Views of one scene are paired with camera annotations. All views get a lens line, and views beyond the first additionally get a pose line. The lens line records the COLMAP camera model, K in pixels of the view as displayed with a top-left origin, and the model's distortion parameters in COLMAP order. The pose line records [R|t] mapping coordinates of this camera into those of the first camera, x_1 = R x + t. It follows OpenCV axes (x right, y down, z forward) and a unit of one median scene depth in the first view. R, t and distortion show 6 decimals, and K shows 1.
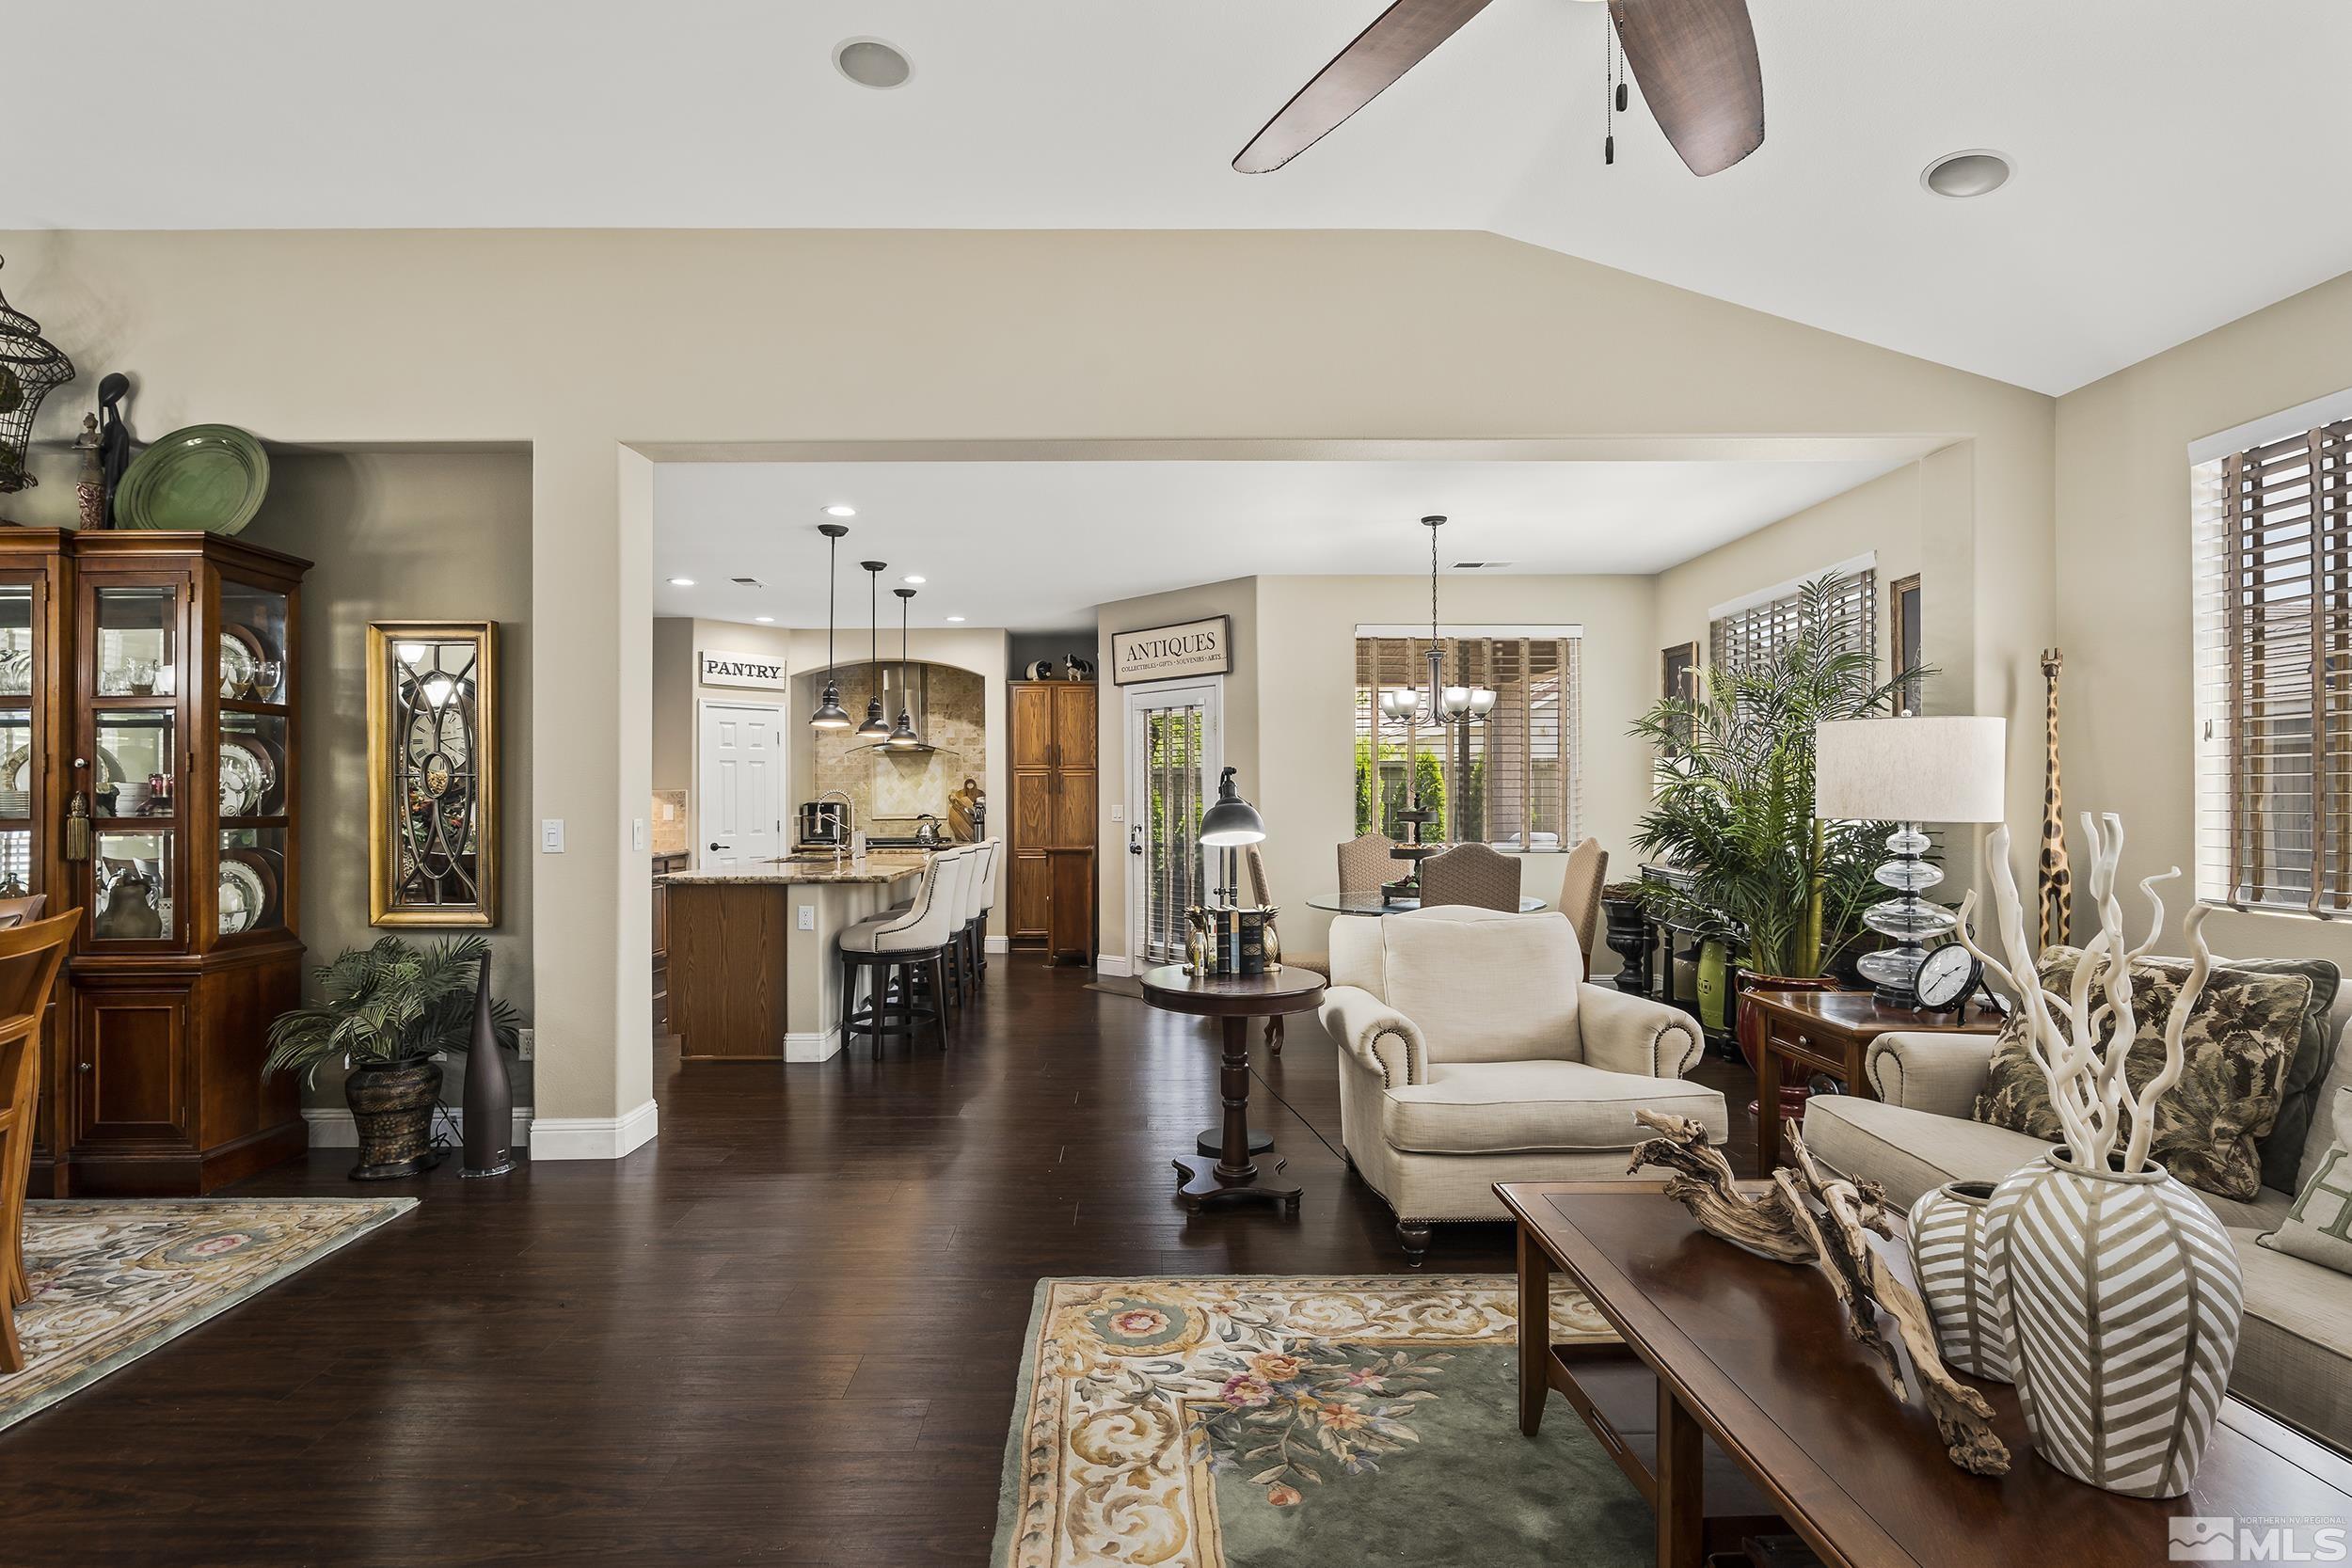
lens RADIAL K [[1110.6, 0, 1176.1], [0, 1110.6, 790.0], [0, 0, 1]] dist [-0.008864, 0.000308]
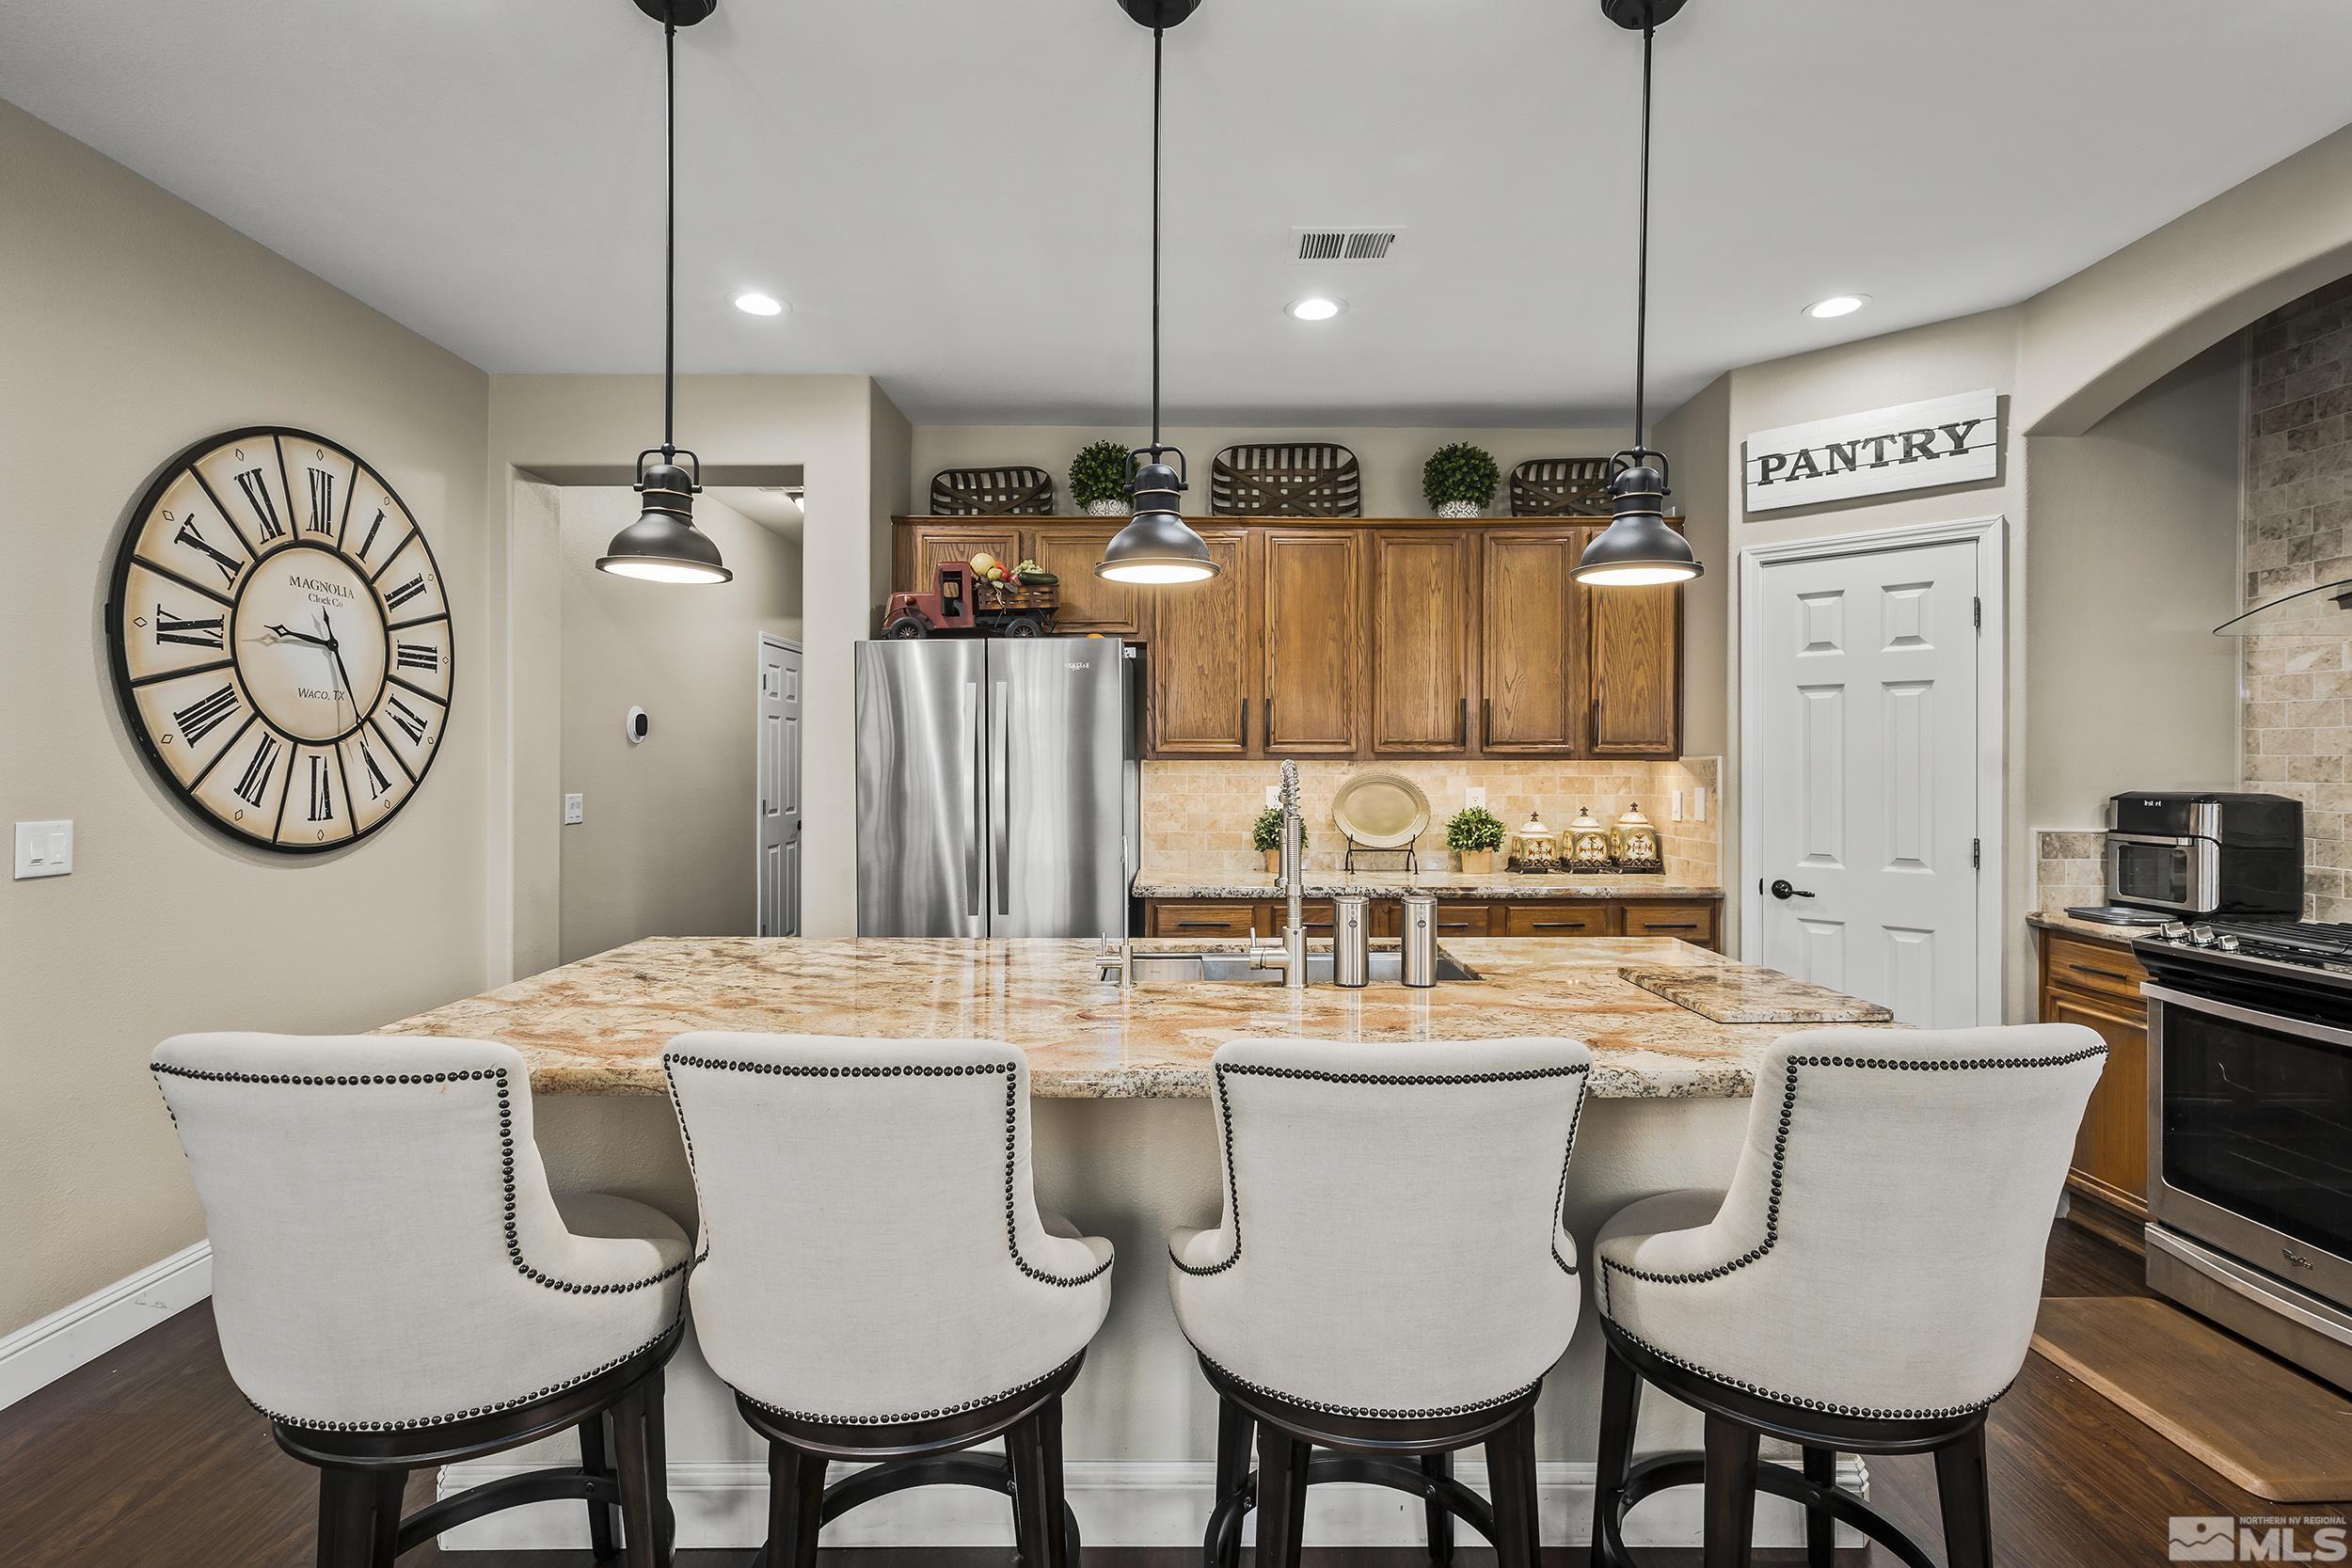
lens RADIAL K [[1110.6, 0, 1175.8], [0, 1110.6, 775.3], [0, 0, 1]] dist [-0.008864, 0.000308]
pose [[-0.017428, 0.008059, -0.999816, 0.013159], [0.005274, 0.999954, 0.007968, 0.002542], [0.999834, -0.005134, -0.017470, 0.759302]]
